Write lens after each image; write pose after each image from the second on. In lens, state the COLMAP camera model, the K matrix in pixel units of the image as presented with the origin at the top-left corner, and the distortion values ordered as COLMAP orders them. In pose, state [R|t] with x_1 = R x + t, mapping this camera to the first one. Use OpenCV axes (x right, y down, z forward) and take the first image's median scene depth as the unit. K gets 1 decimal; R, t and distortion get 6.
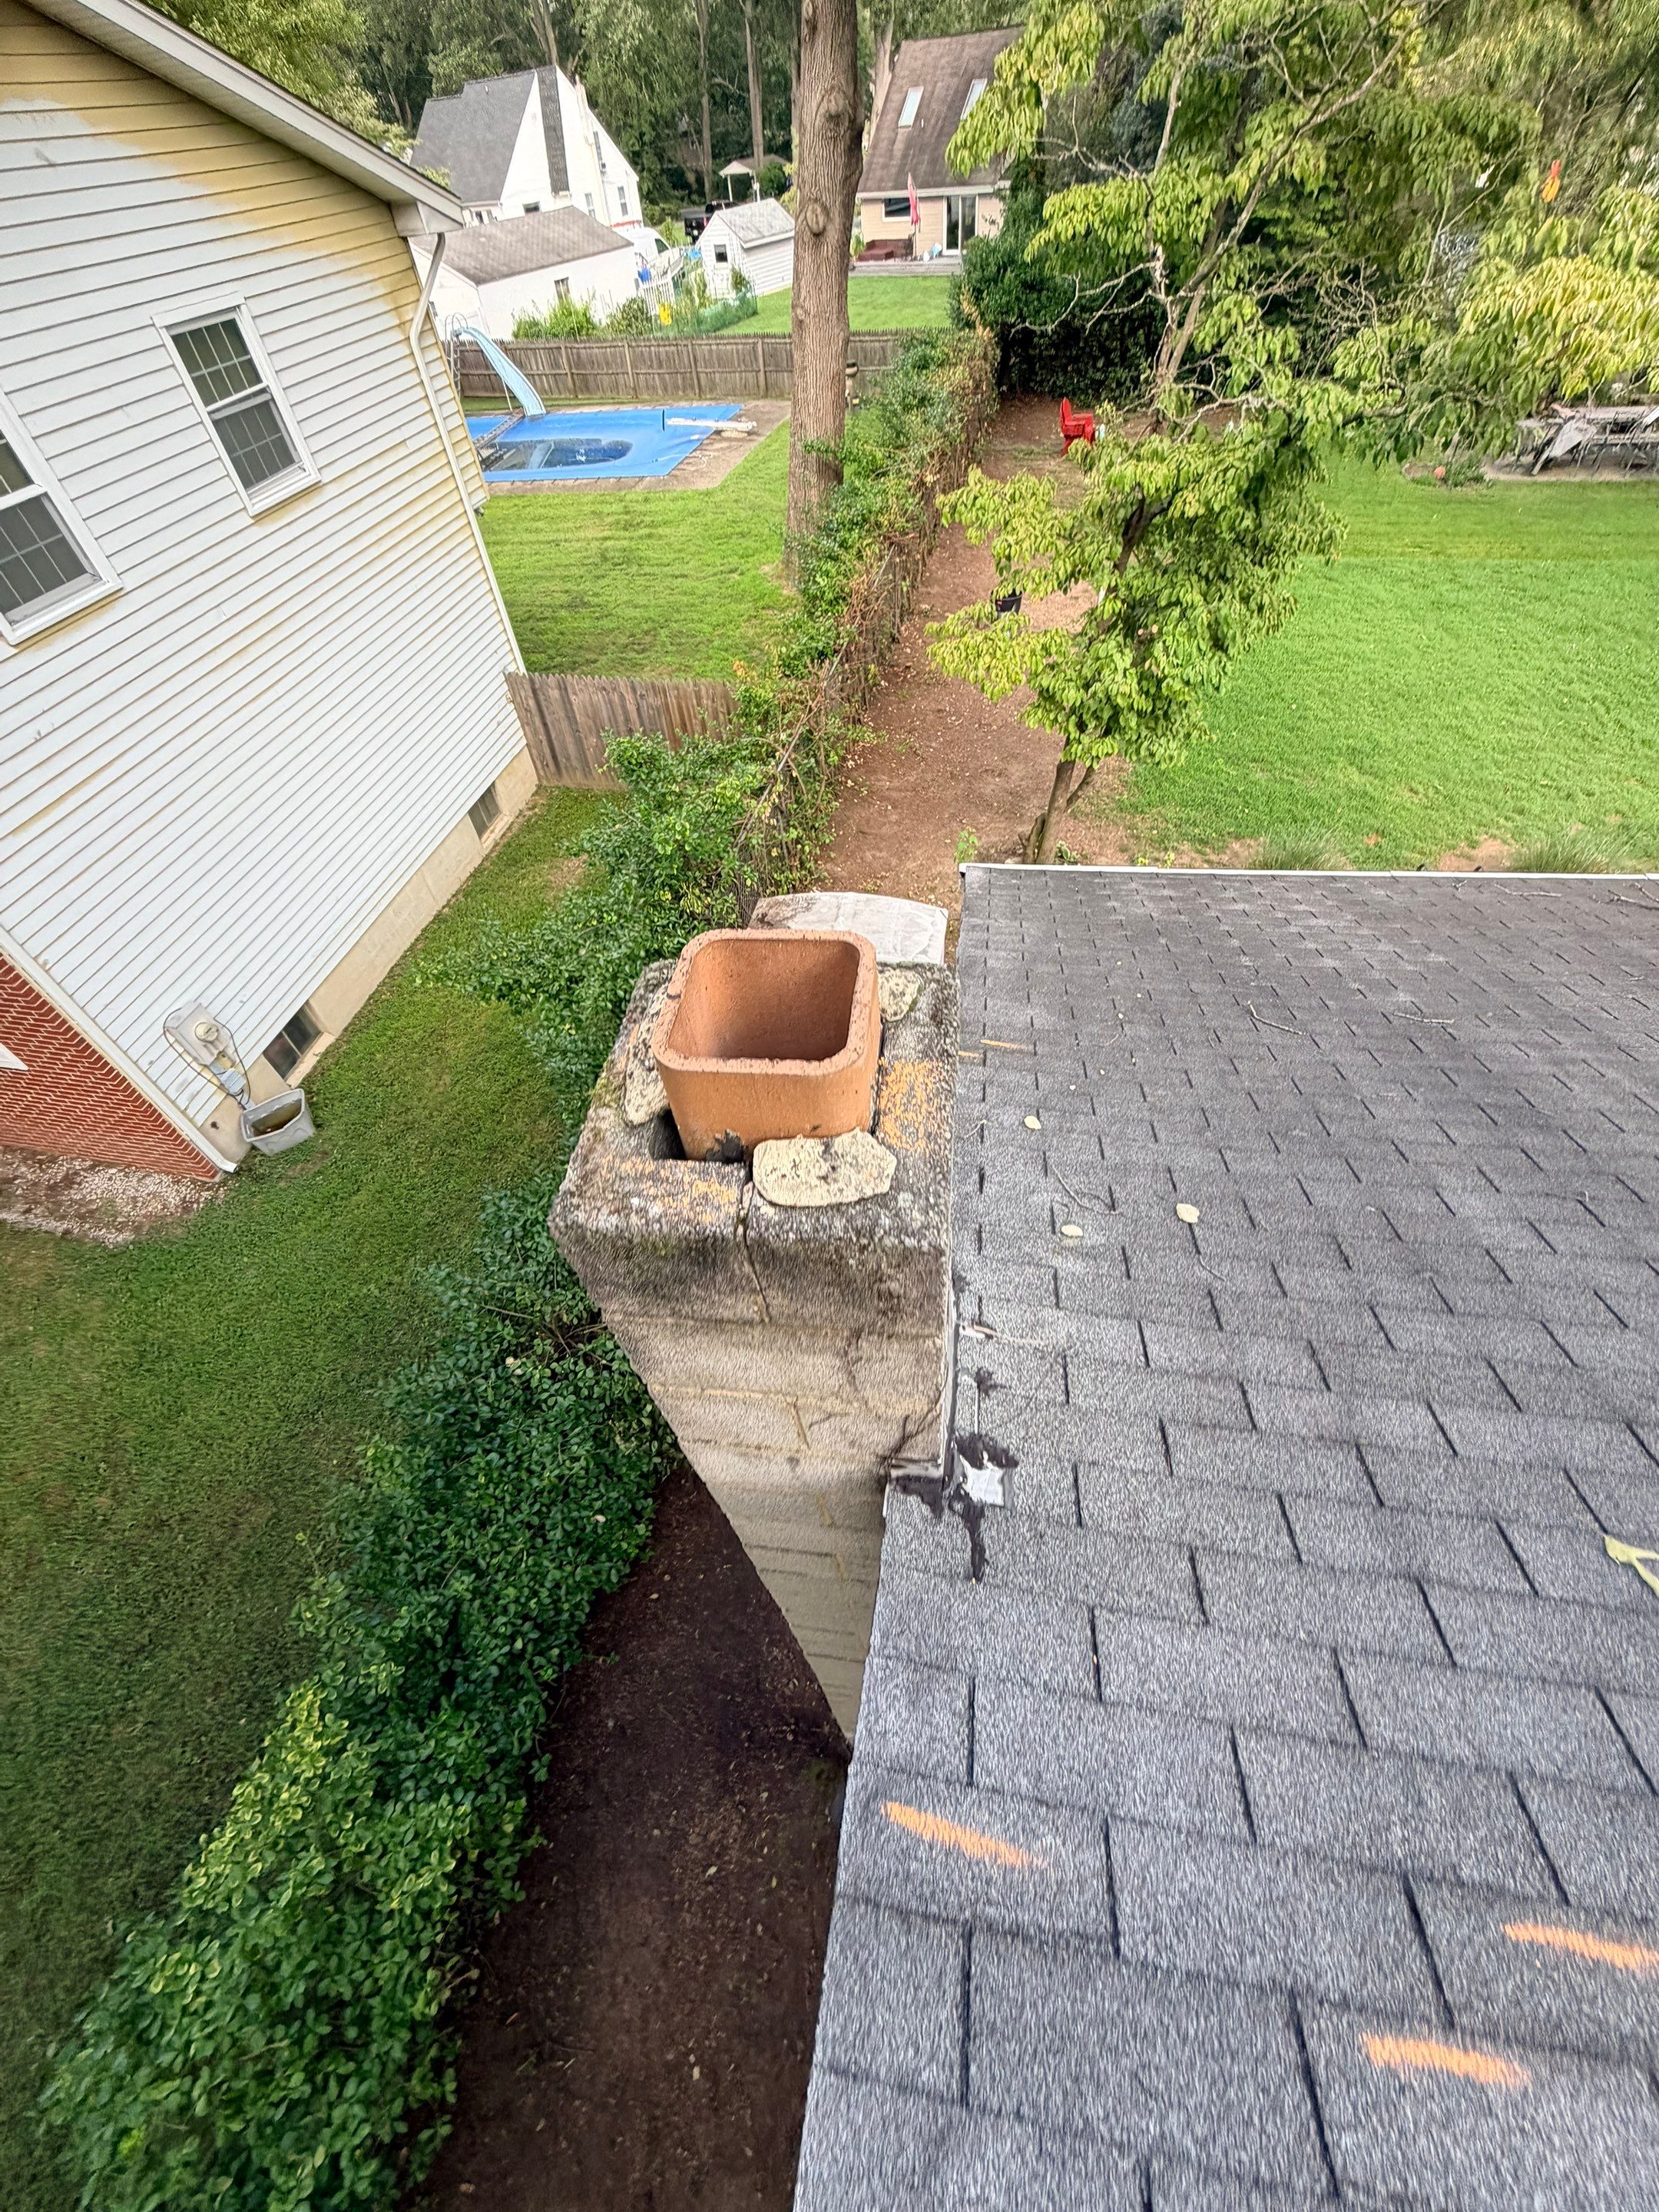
lens RADIAL K [[881.1, 0, 829.5], [0, 881.1, 1106.0], [0, 0, 1]] dist [0.002908, 0.000161]
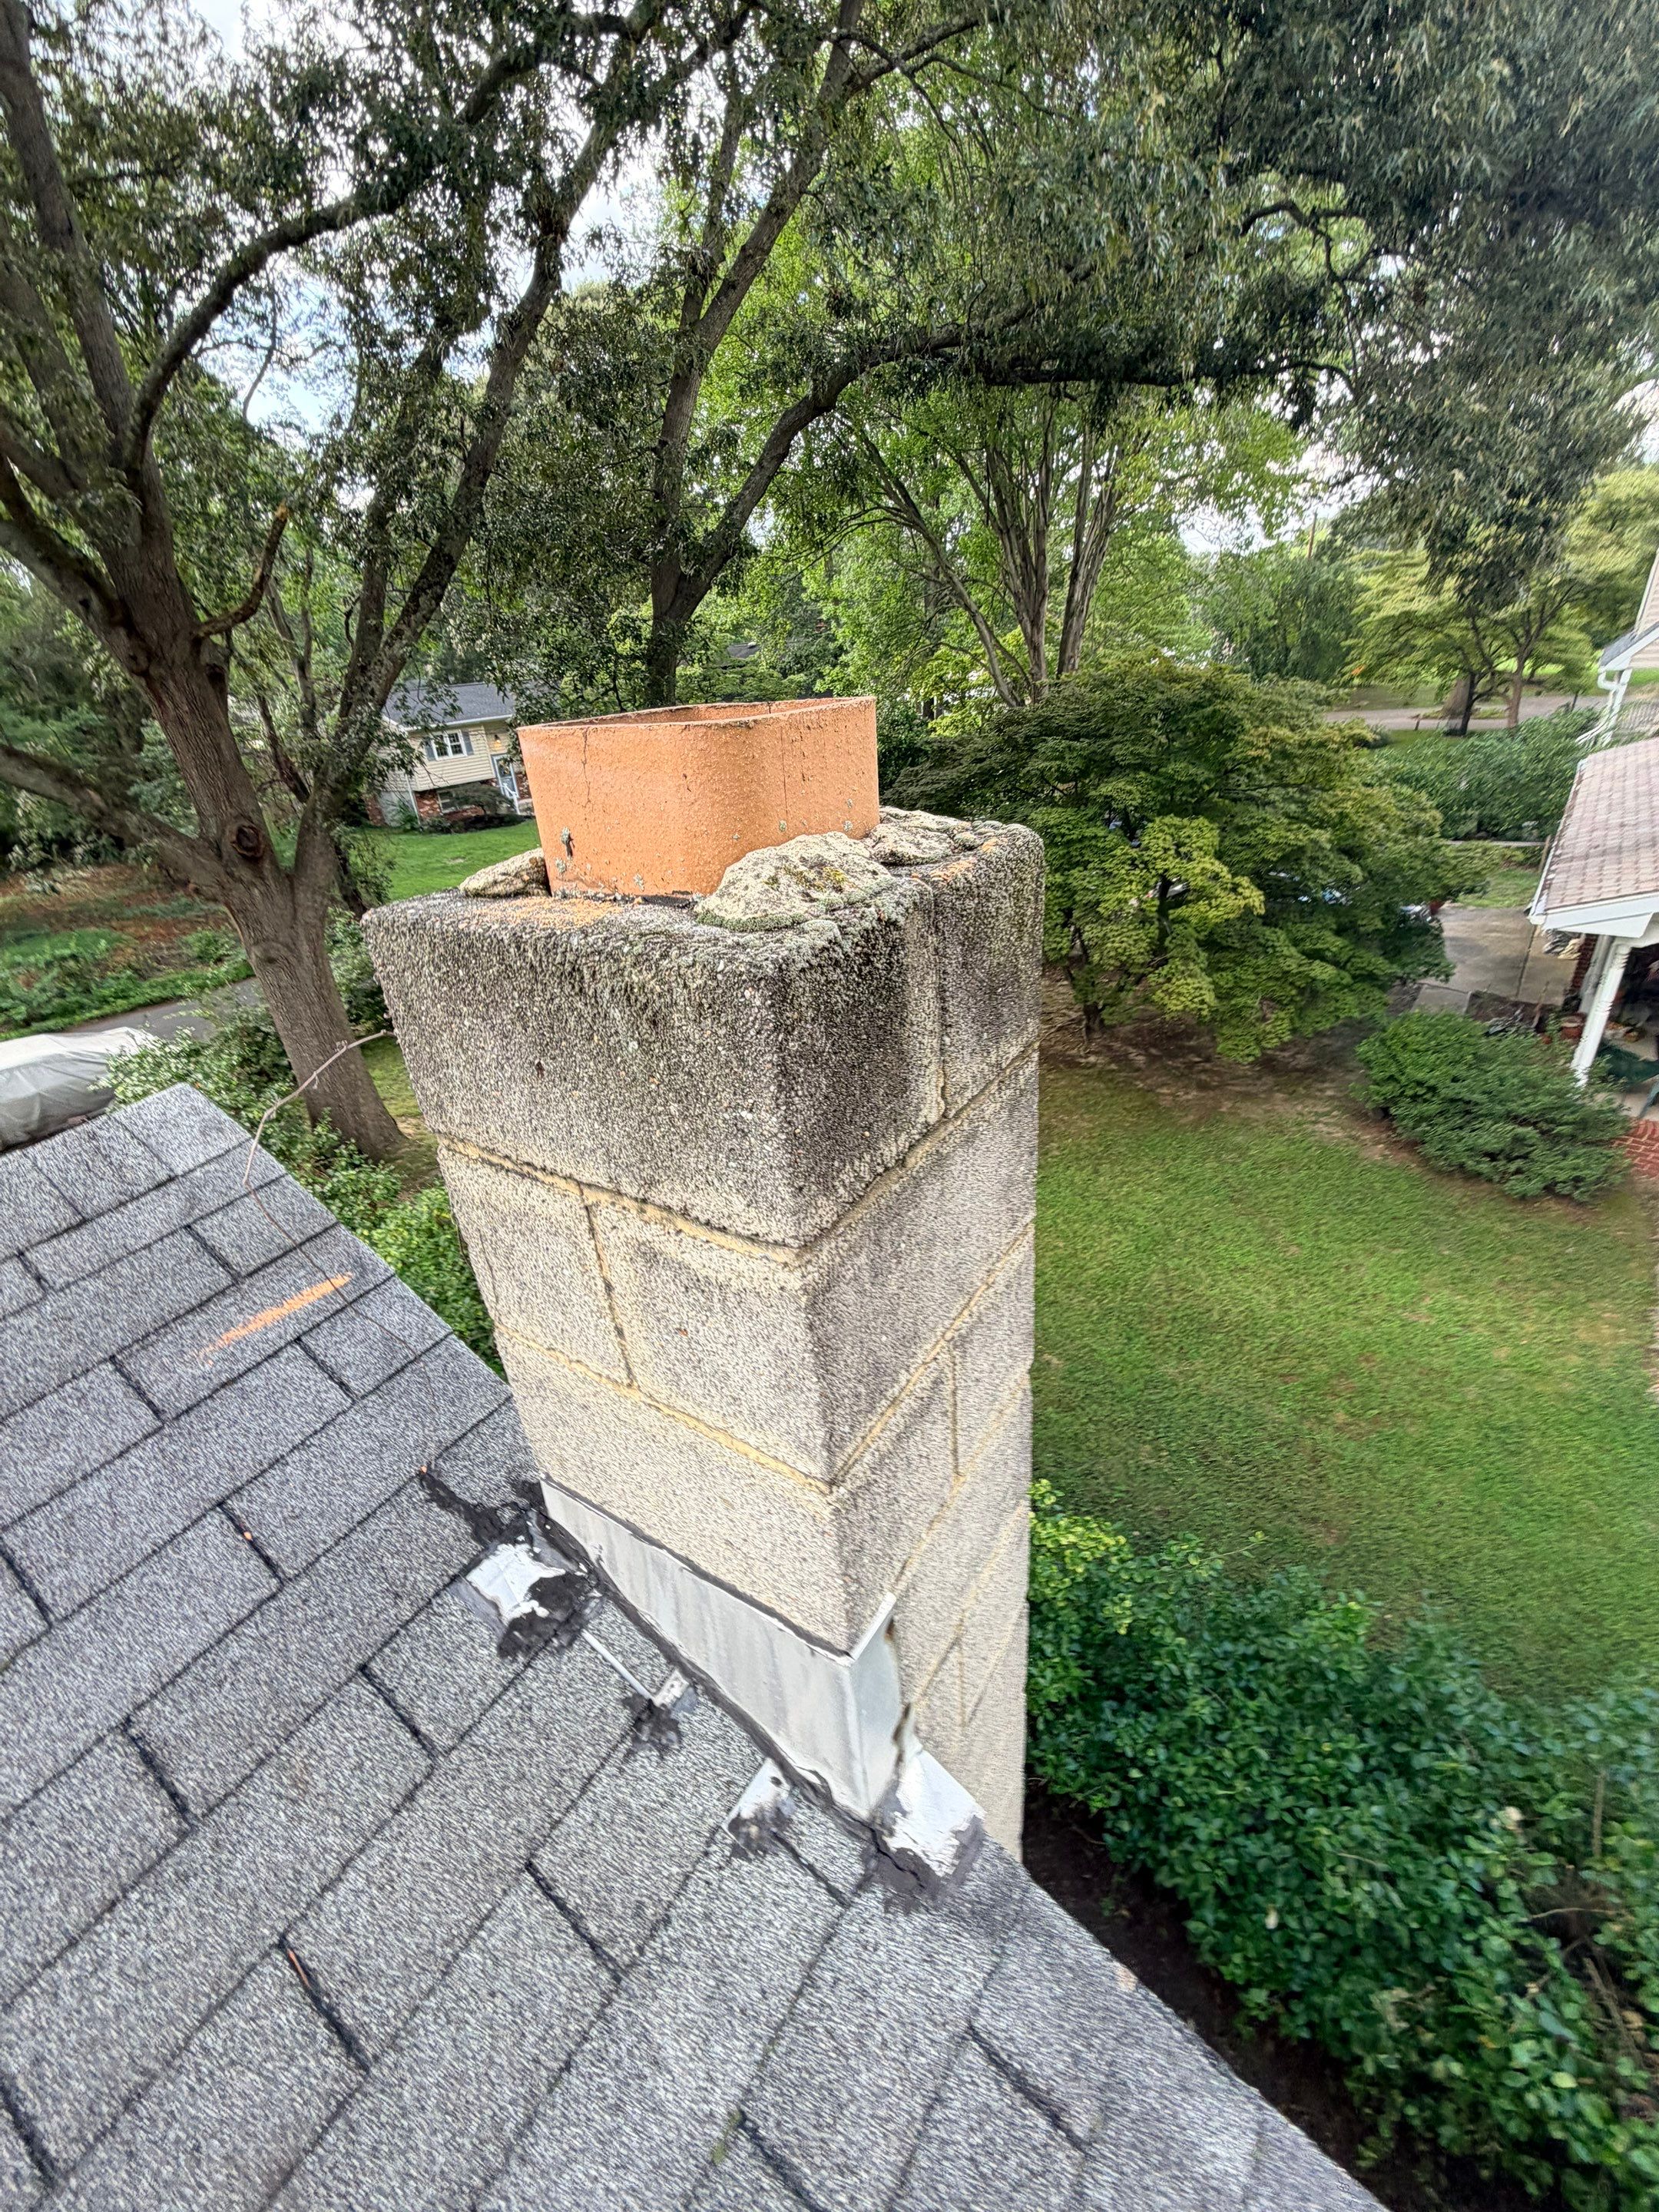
lens RADIAL K [[881.1, 0, 829.5], [0, 881.1, 1106.0], [0, 0, 1]] dist [0.002908, 0.000161]
pose [[-0.440040, 0.507290, -0.740960, 0.384897], [-0.602589, 0.444955, 0.662497, -0.347527], [0.665772, 0.738019, 0.109889, 0.799424]]
